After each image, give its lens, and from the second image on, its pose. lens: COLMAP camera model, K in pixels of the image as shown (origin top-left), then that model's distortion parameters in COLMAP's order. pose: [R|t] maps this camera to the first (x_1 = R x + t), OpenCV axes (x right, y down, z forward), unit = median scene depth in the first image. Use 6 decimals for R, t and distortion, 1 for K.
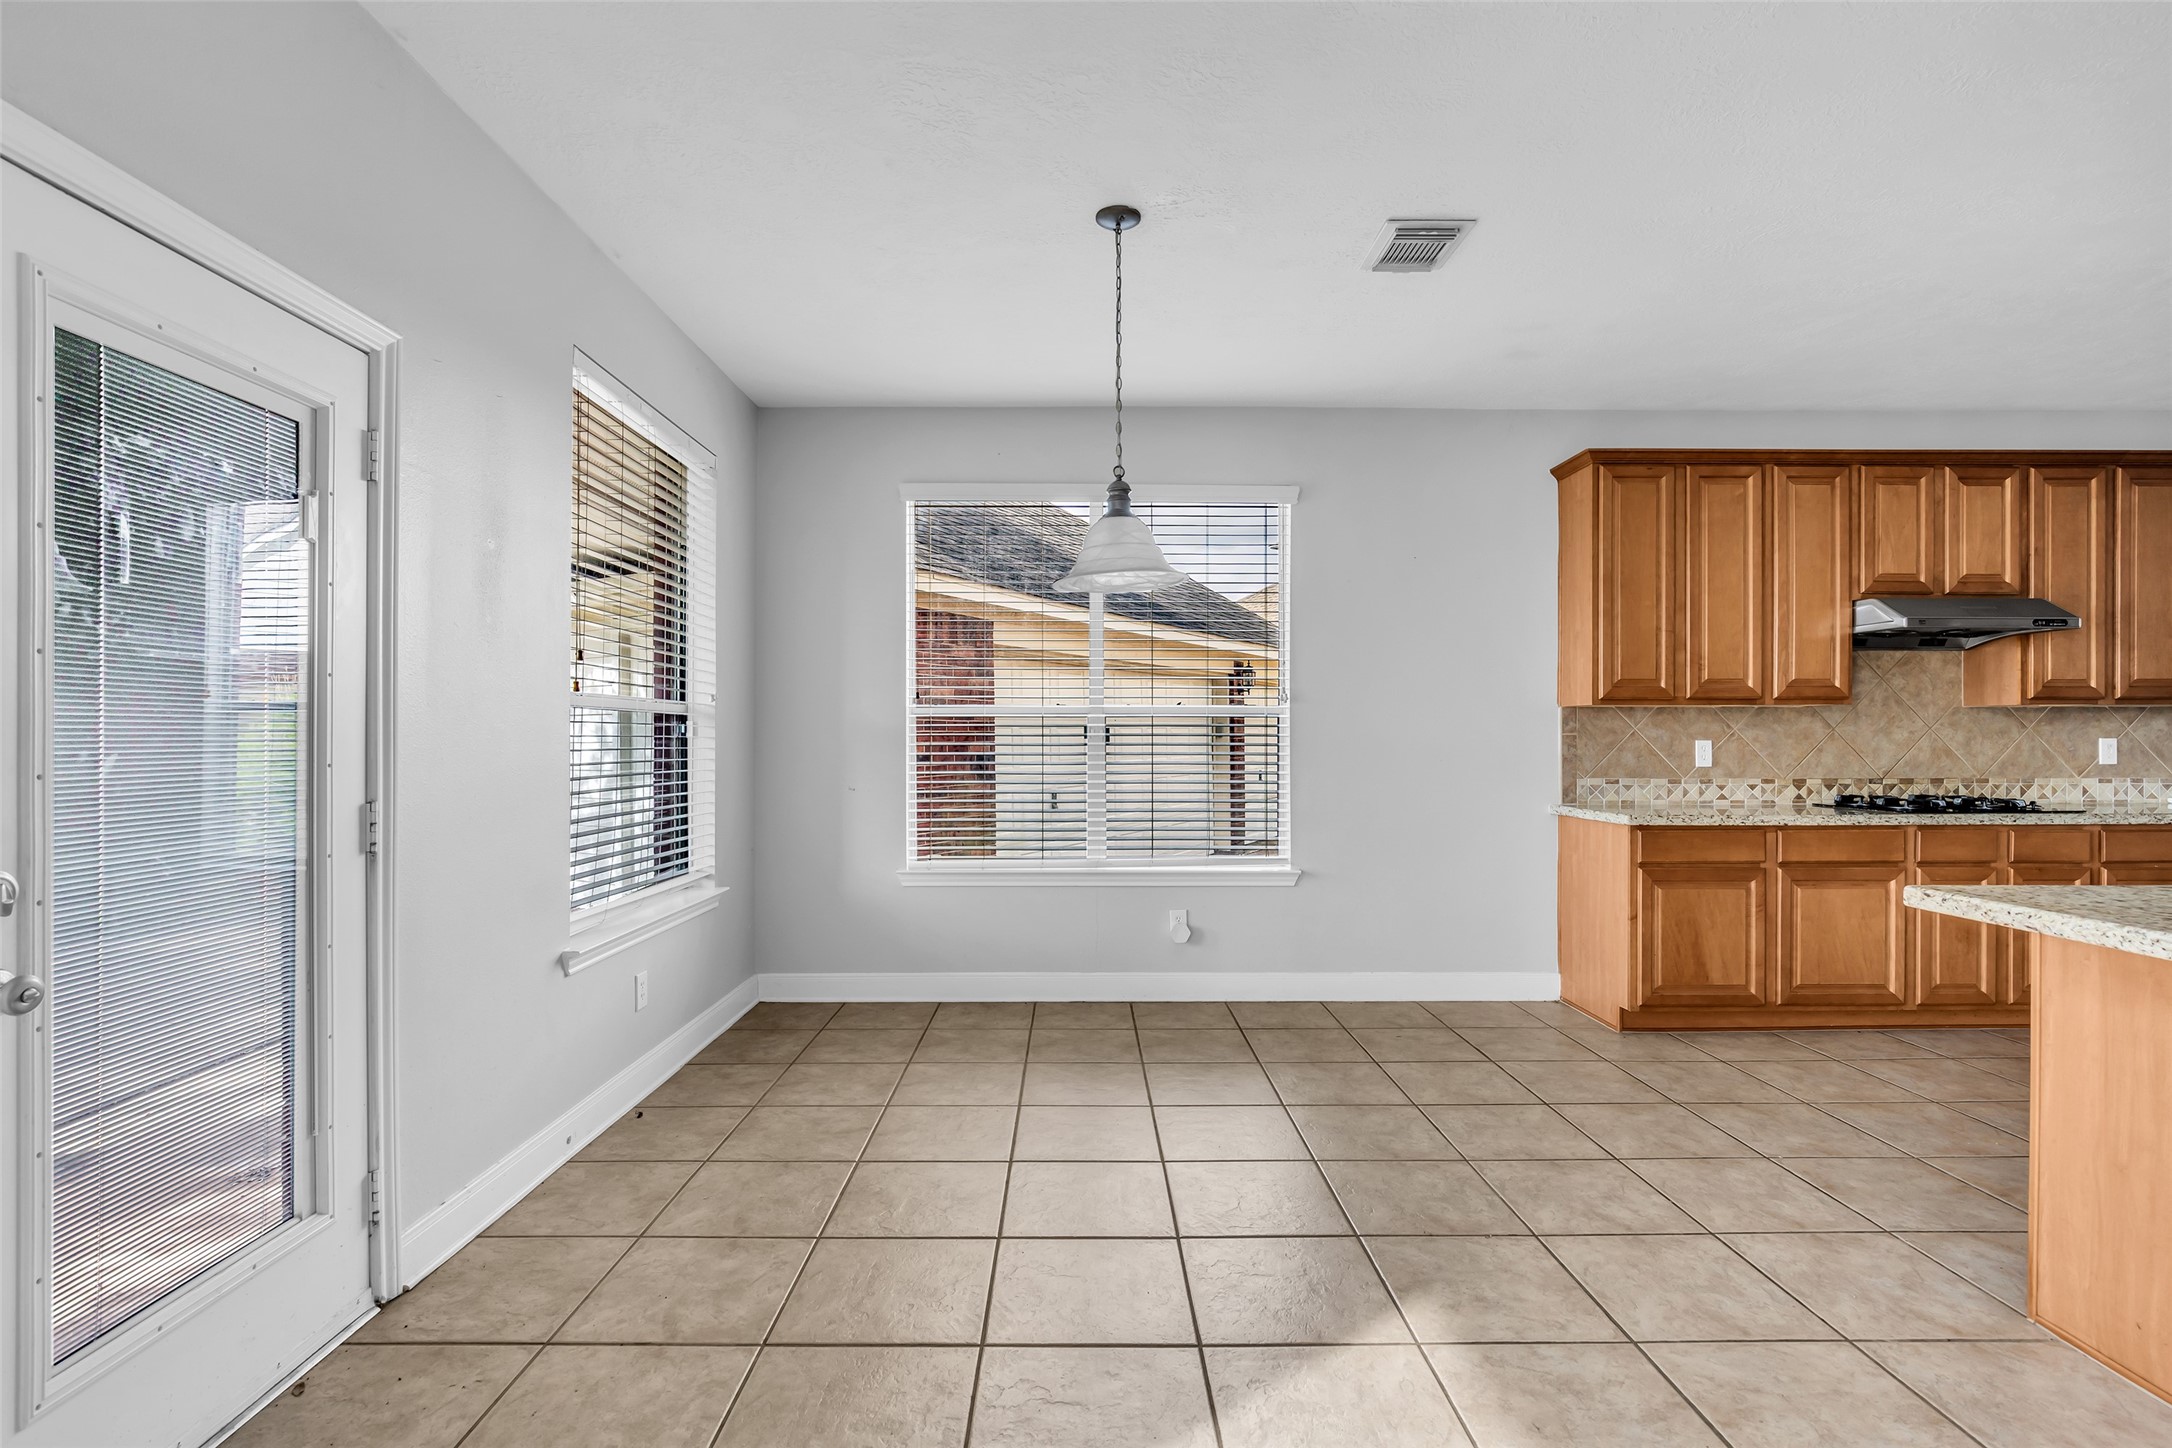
lens RADIAL K [[996.0, 0, 1079.7], [0, 996.0, 737.8], [0, 0, 1]] dist [-0.017835, 0.005182]
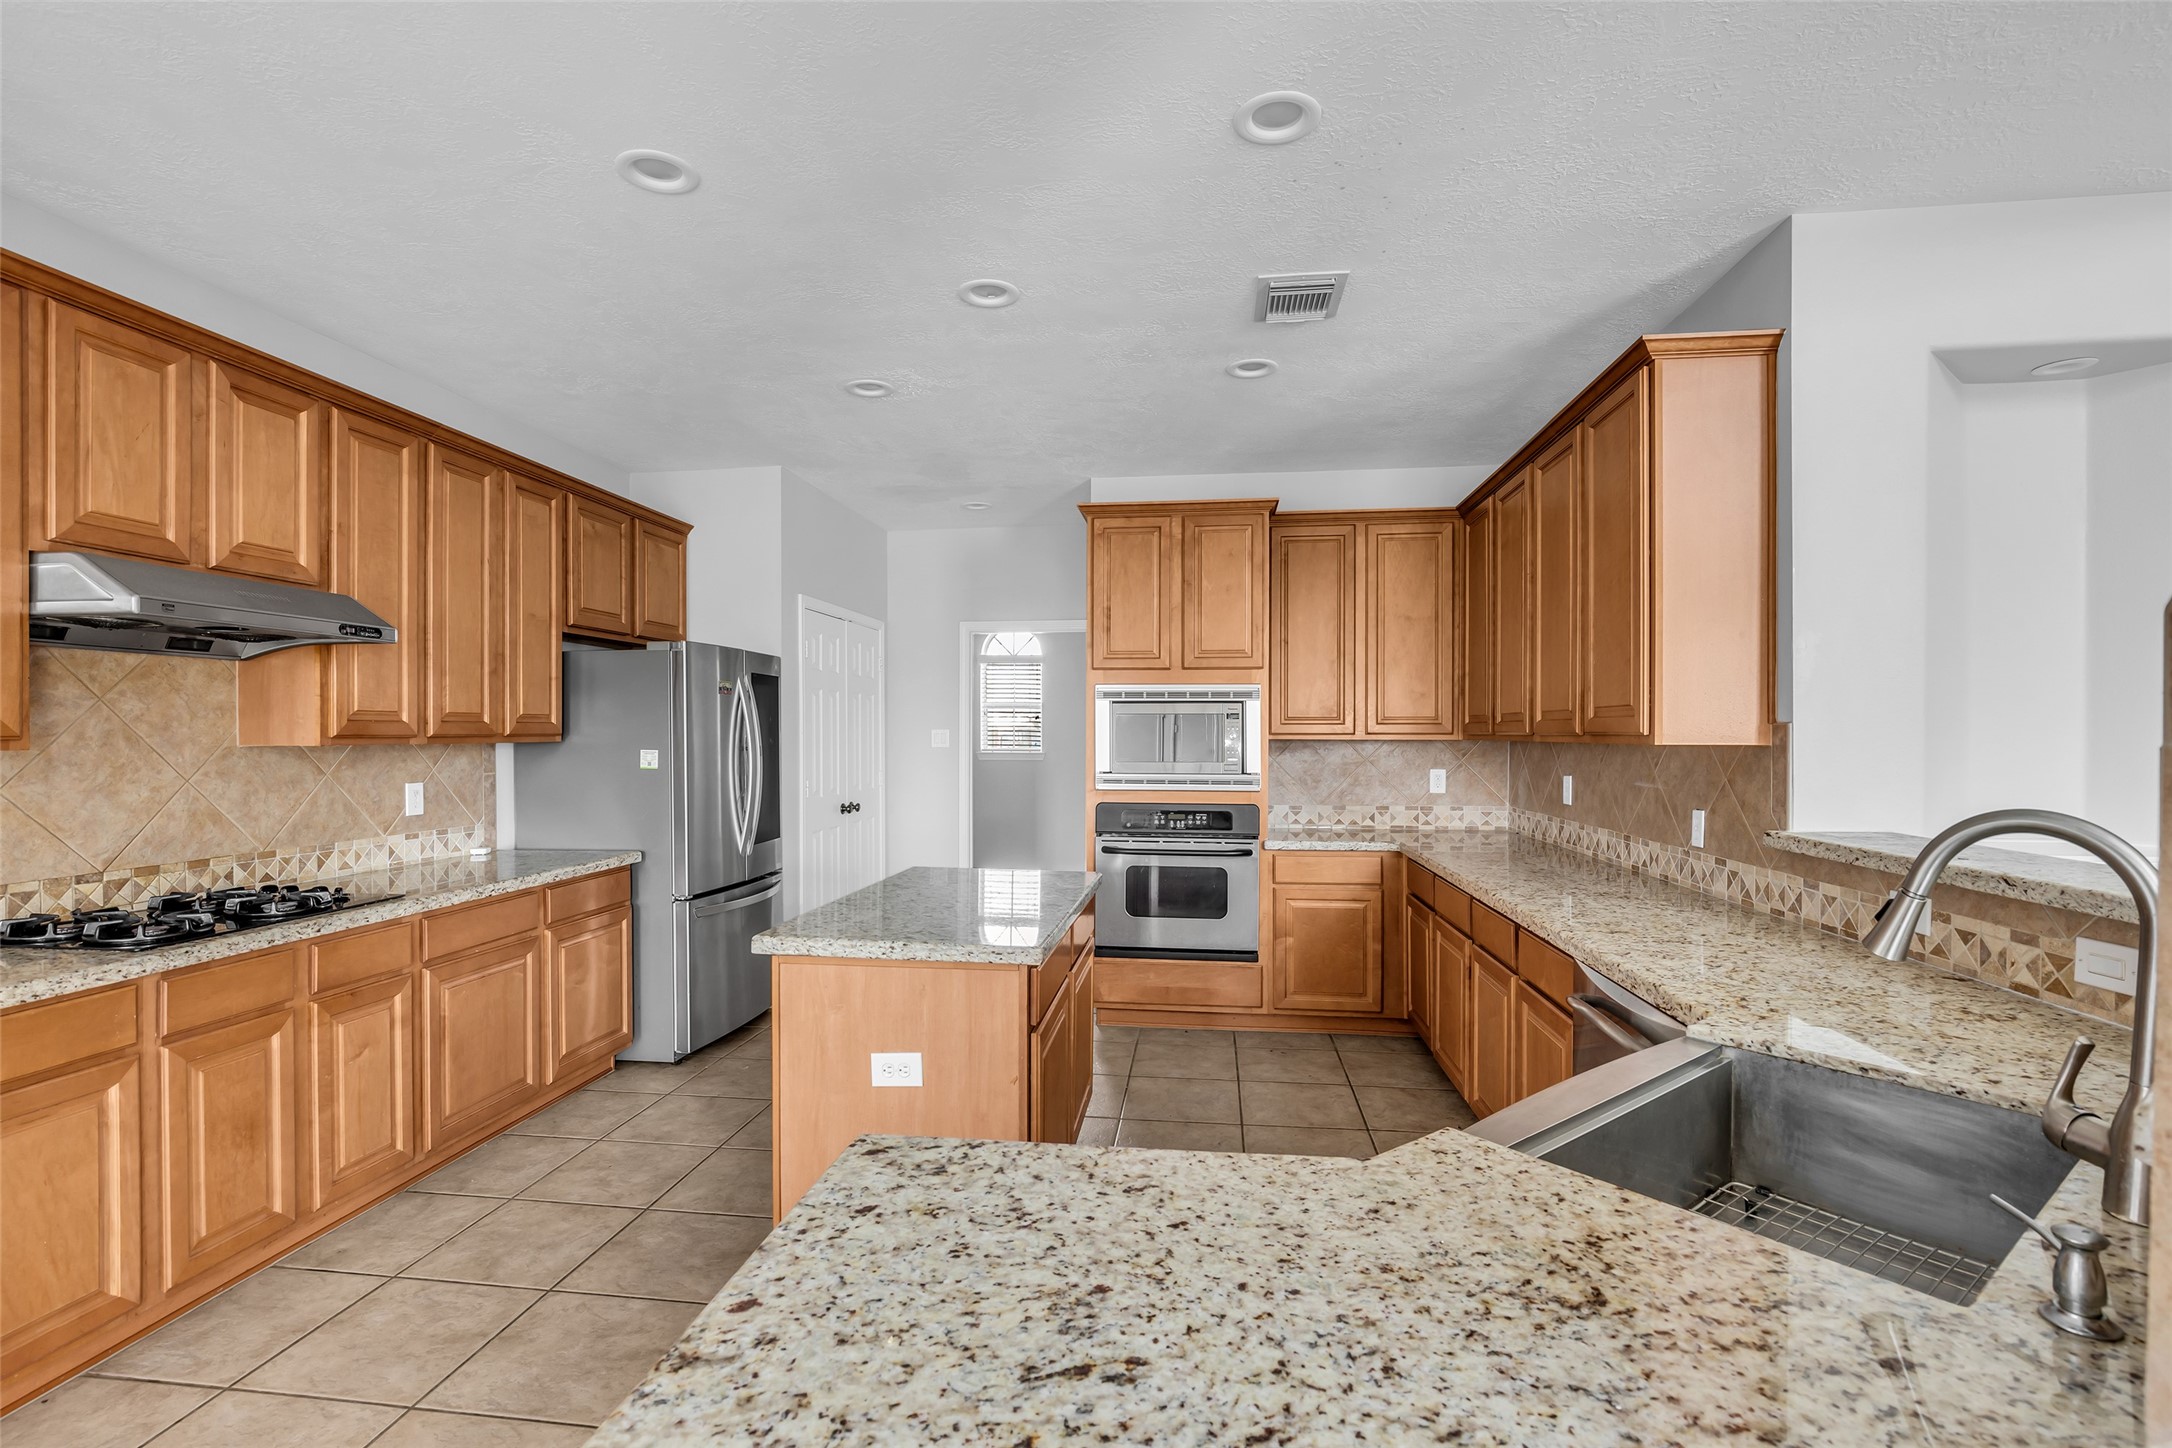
lens RADIAL K [[996.0, 0, 1081.8], [0, 996.0, 739.7], [0, 0, 1]] dist [-0.017835, 0.005182]
pose [[0.129063, -0.005688, 0.991620, 0.340208], [0.002503, 0.999982, 0.005410, -0.040587], [-0.991633, 0.001783, 0.129075, 0.382671]]
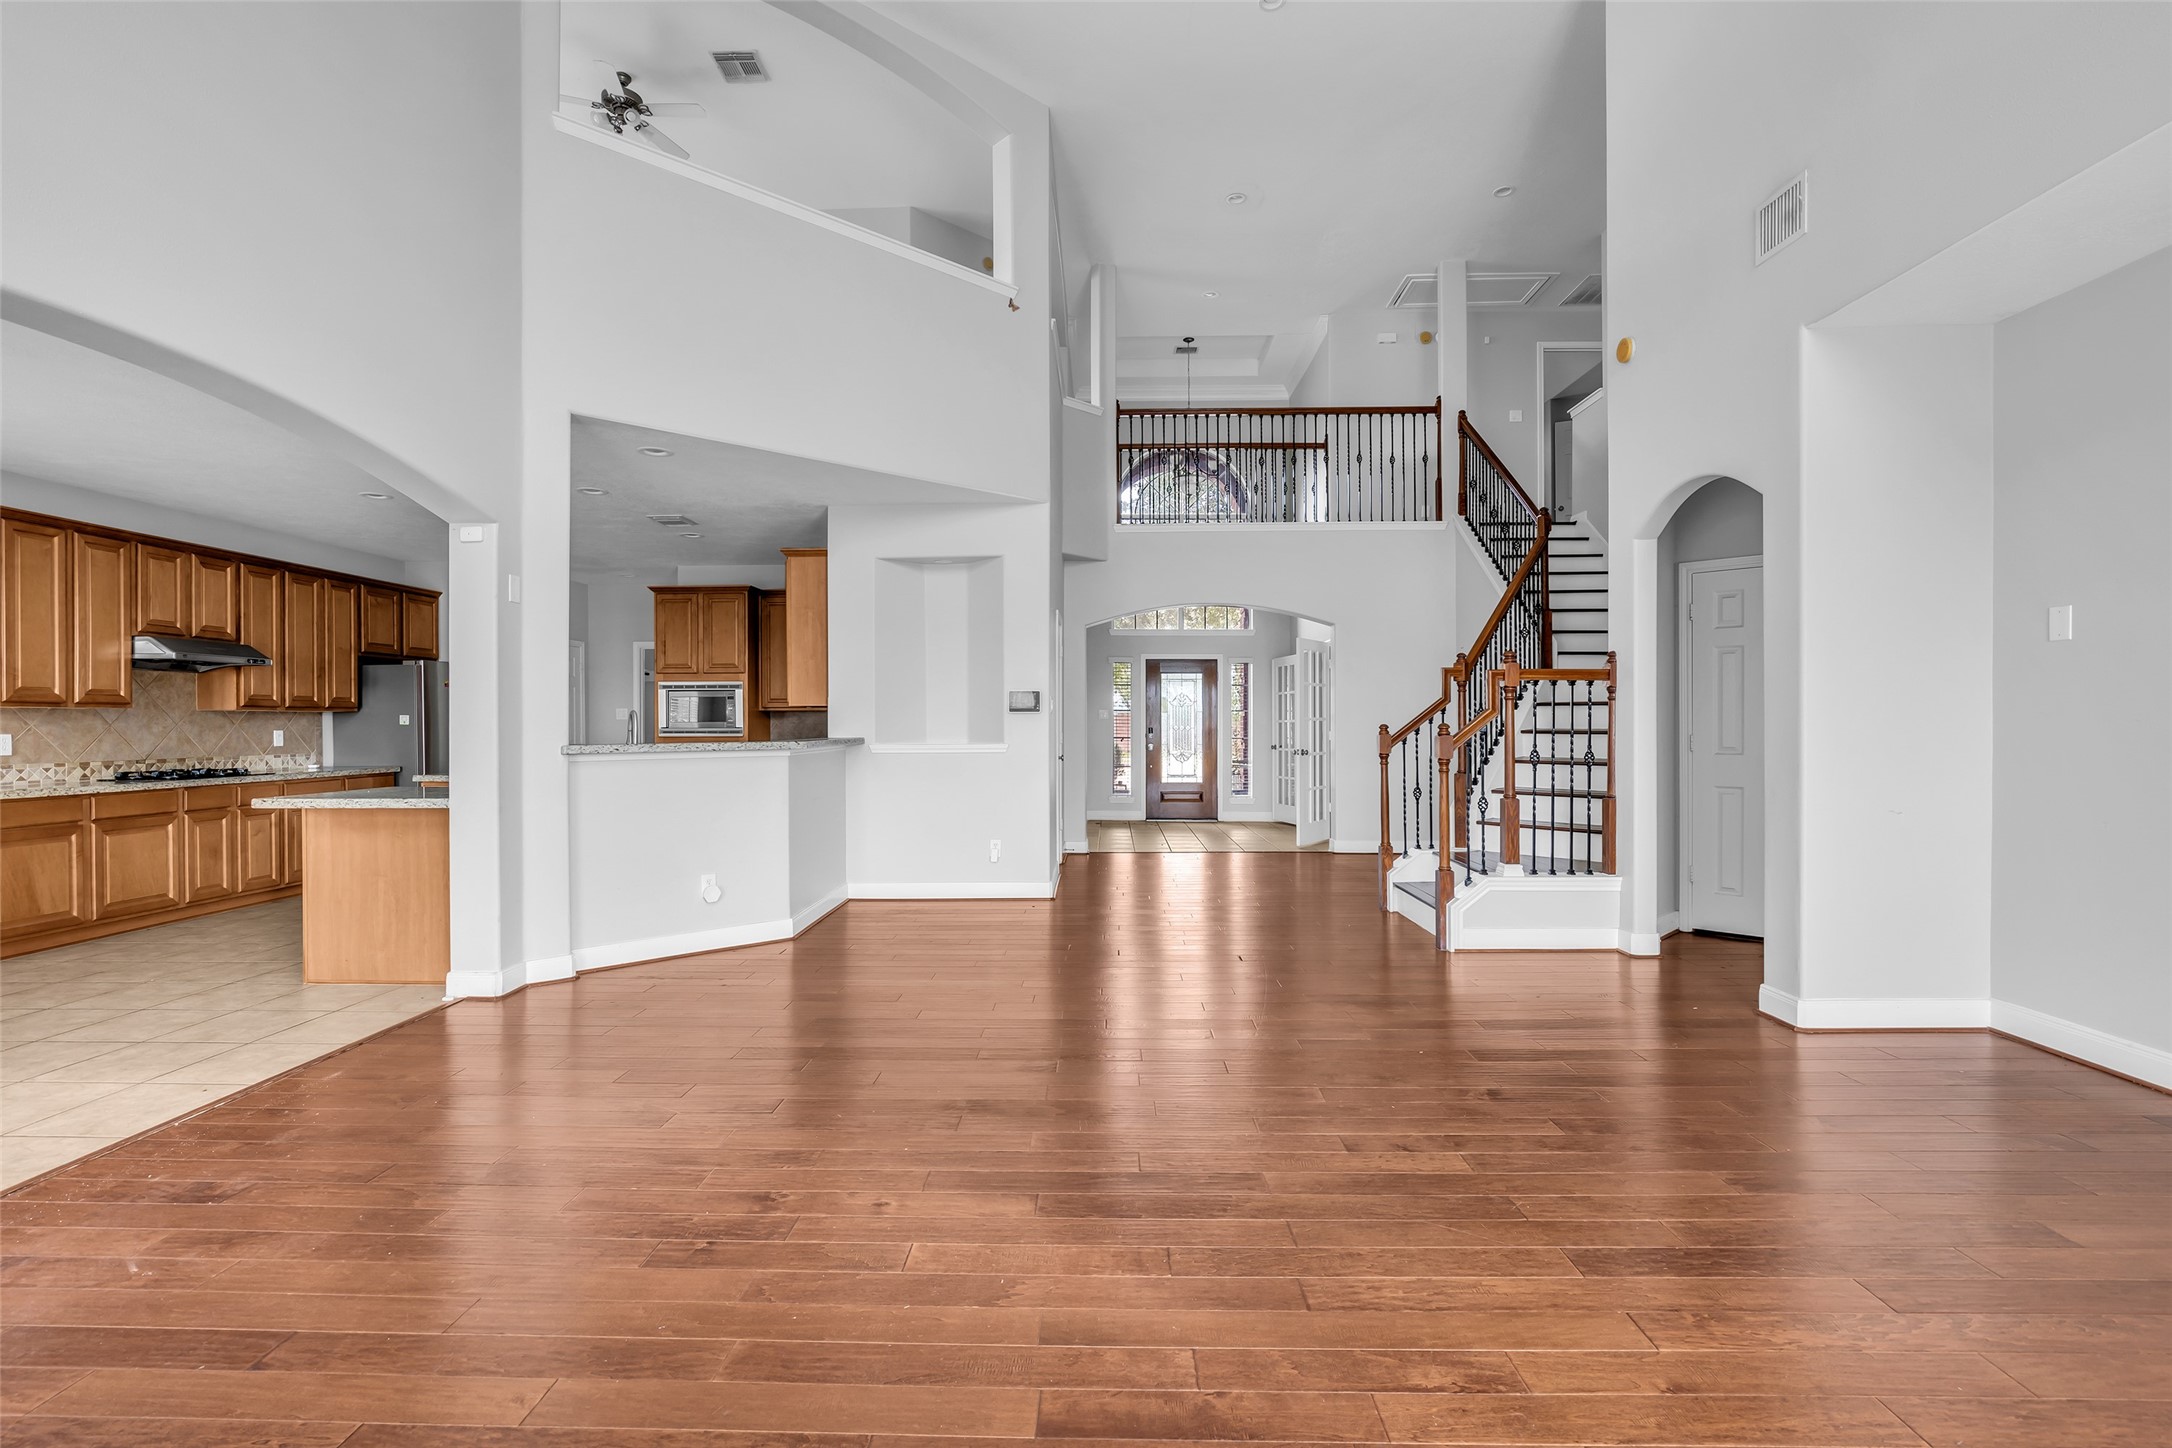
lens RADIAL K [[996.0, 0, 1089.8], [0, 996.0, 726.9], [0, 0, 1]] dist [-0.017835, 0.005182]
pose [[0.022281, -0.002984, 0.999747, -0.621763], [0.008991, 0.999956, 0.002784, 0.002325], [-0.999711, 0.008926, 0.022307, -0.427731]]
